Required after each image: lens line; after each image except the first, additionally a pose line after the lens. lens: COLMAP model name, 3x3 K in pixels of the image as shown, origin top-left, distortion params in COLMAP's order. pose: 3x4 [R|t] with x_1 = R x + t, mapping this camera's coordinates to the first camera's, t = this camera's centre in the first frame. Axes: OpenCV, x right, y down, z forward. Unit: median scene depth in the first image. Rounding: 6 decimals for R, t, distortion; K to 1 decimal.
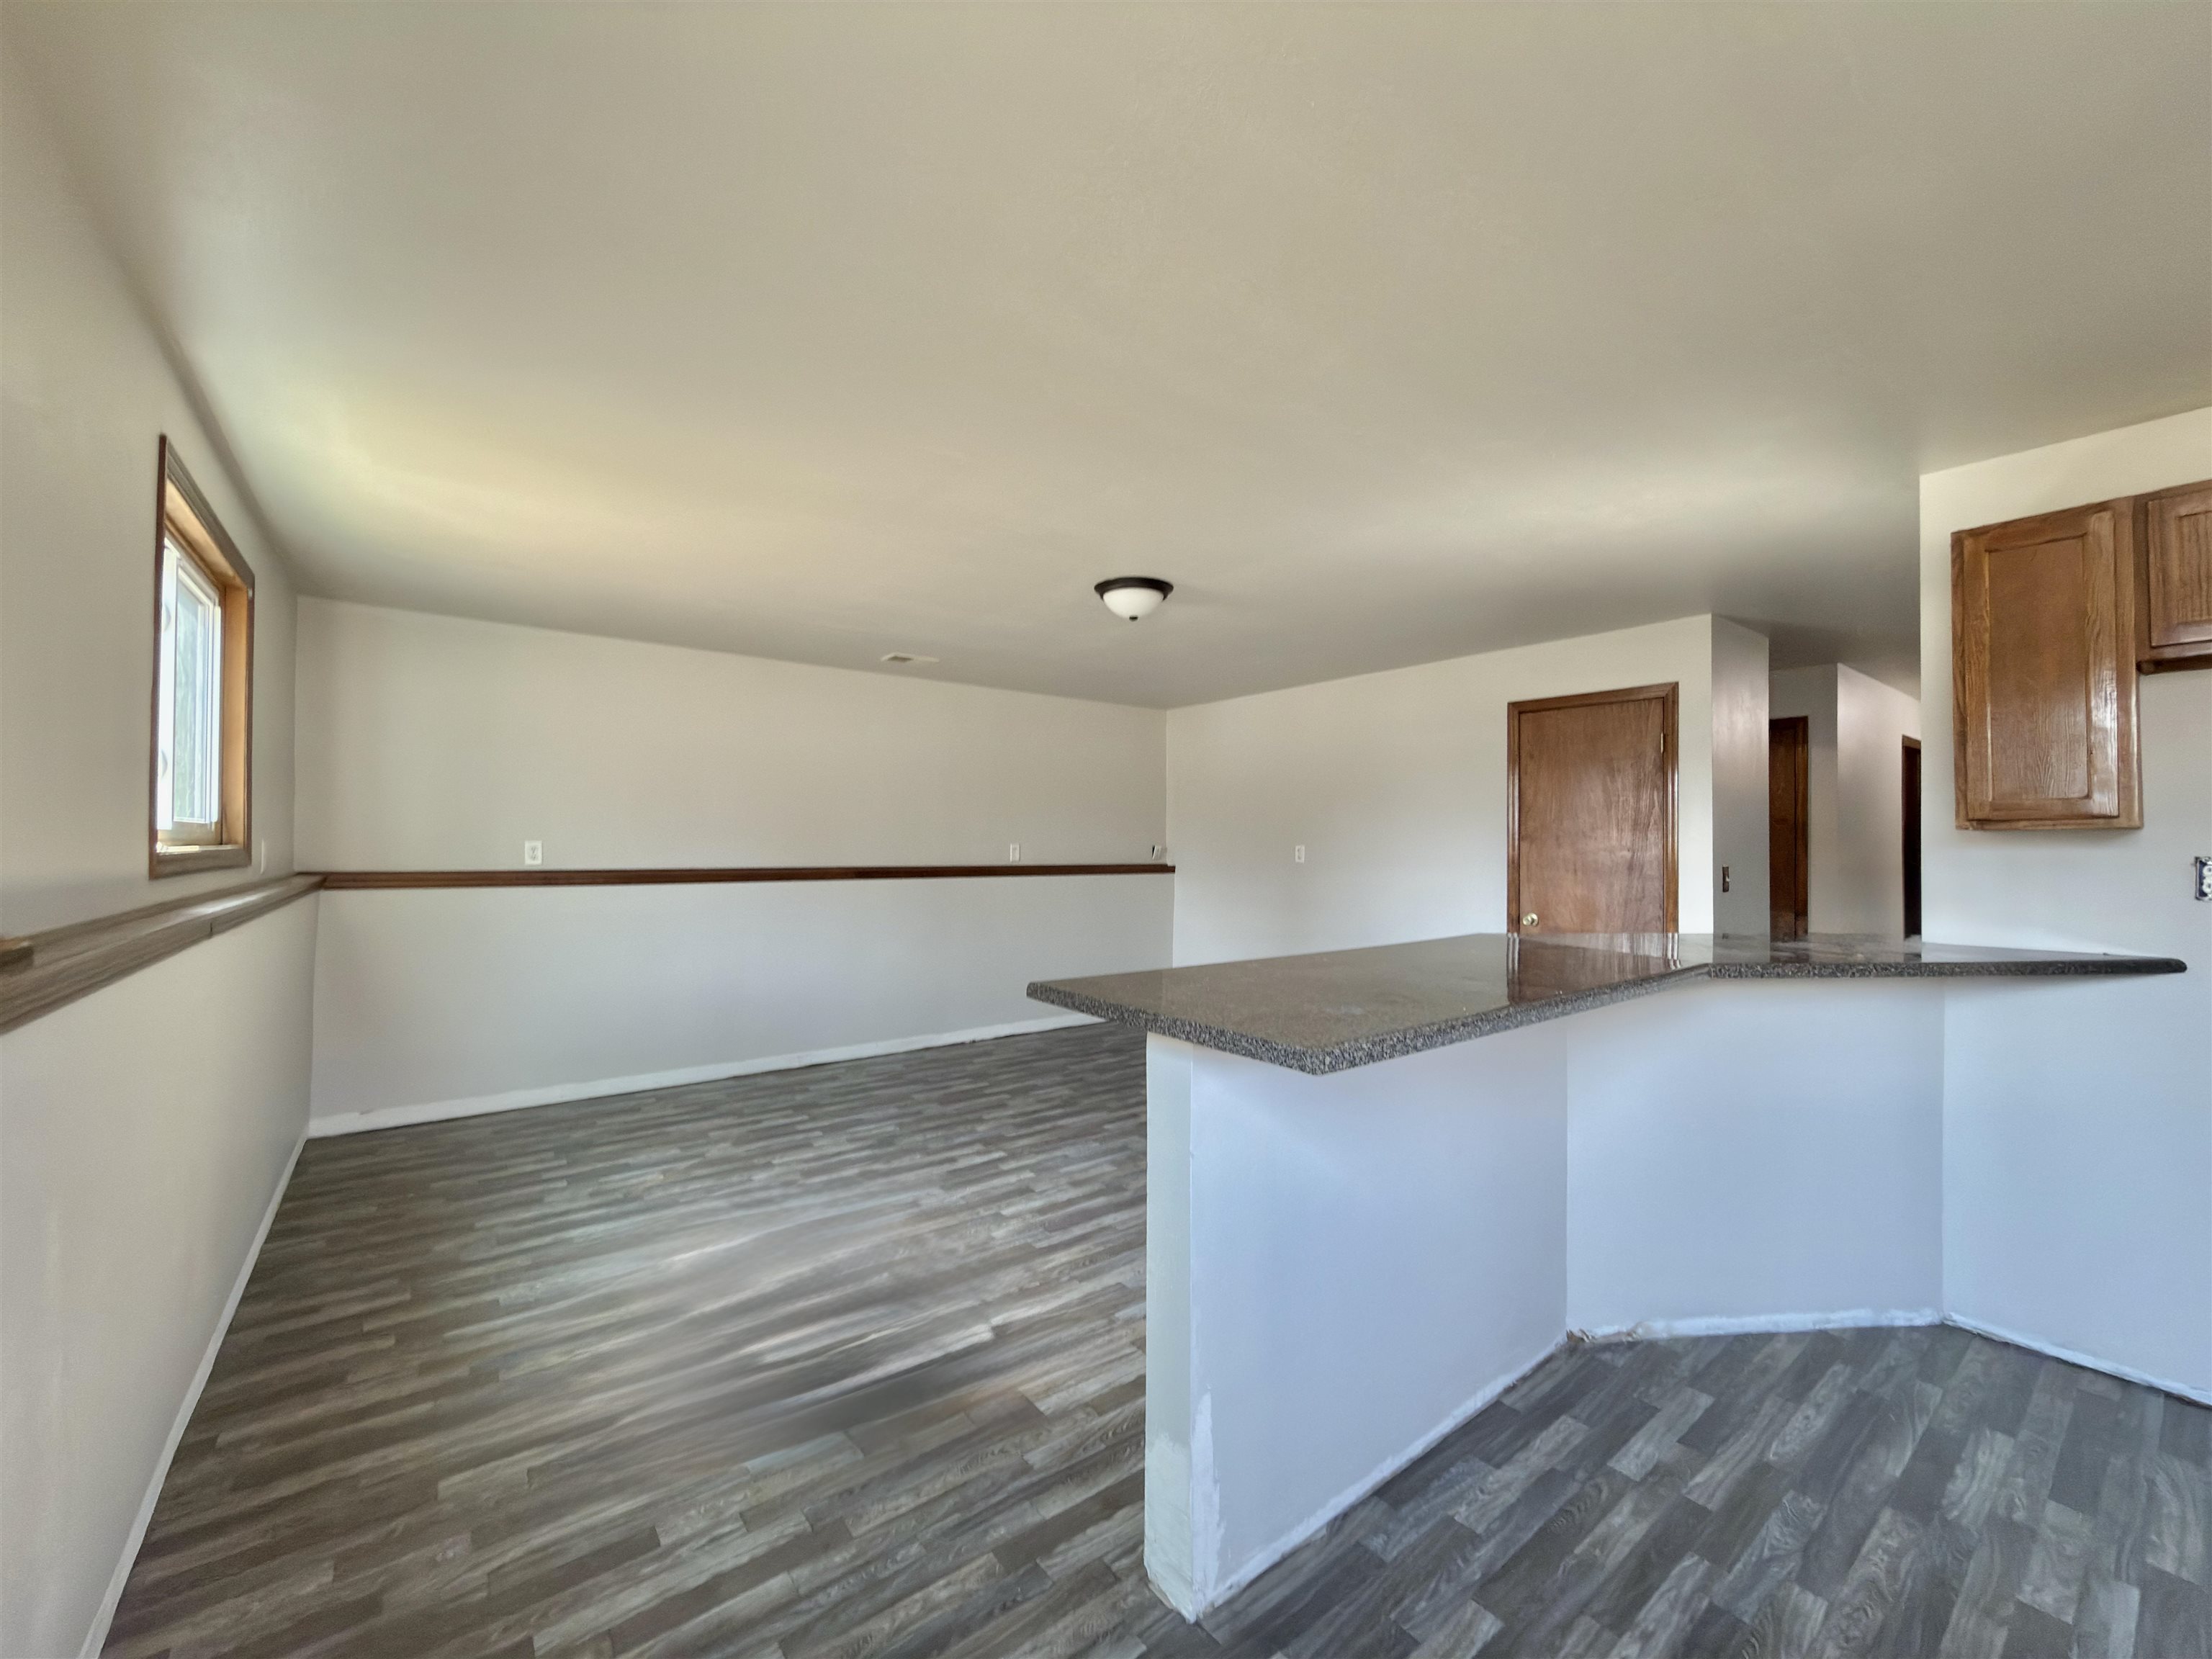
lens RADIAL K [[880.4, 0, 1100.2], [0, 880.4, 831.7], [0, 0, 1]] dist [-0.000247, 0.000607]
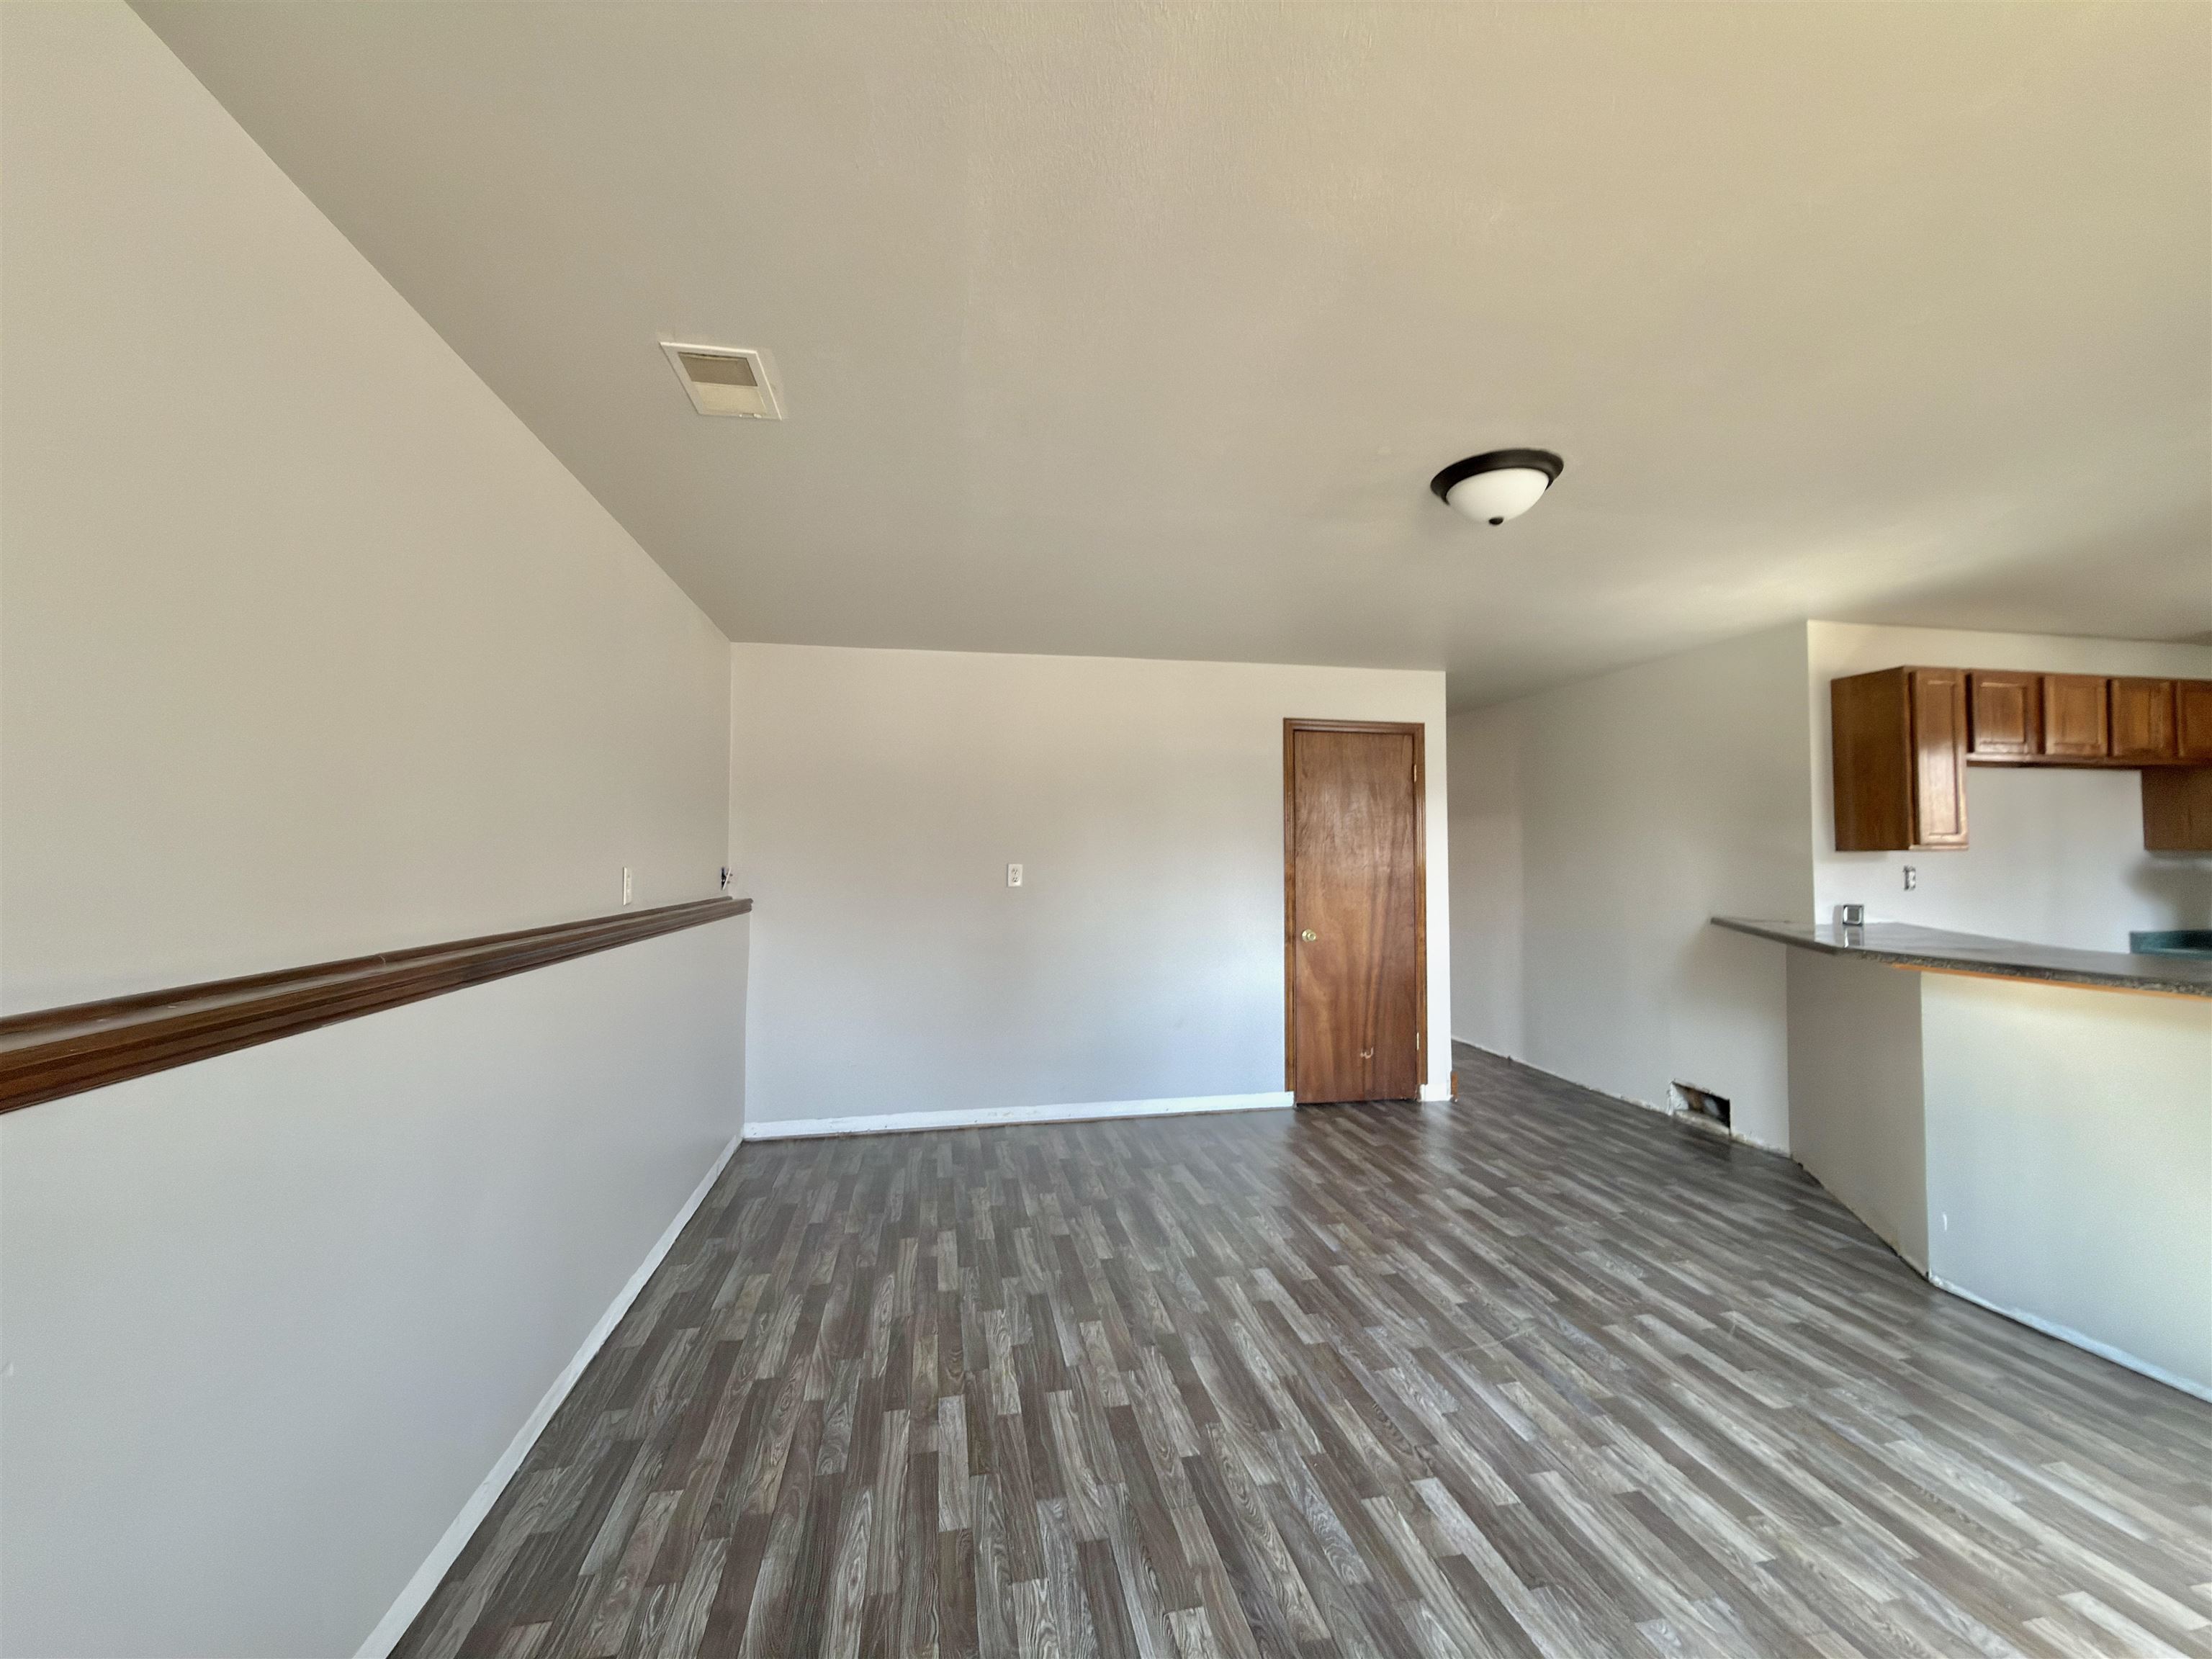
lens RADIAL K [[880.4, 0, 1104.6], [0, 880.4, 831.6], [0, 0, 1]] dist [-0.000247, 0.000607]
pose [[0.447514, 0.023170, 0.893977, -0.583838], [-0.007563, 0.999727, -0.022125, 0.004941], [-0.894245, 0.003140, 0.447567, 0.838331]]
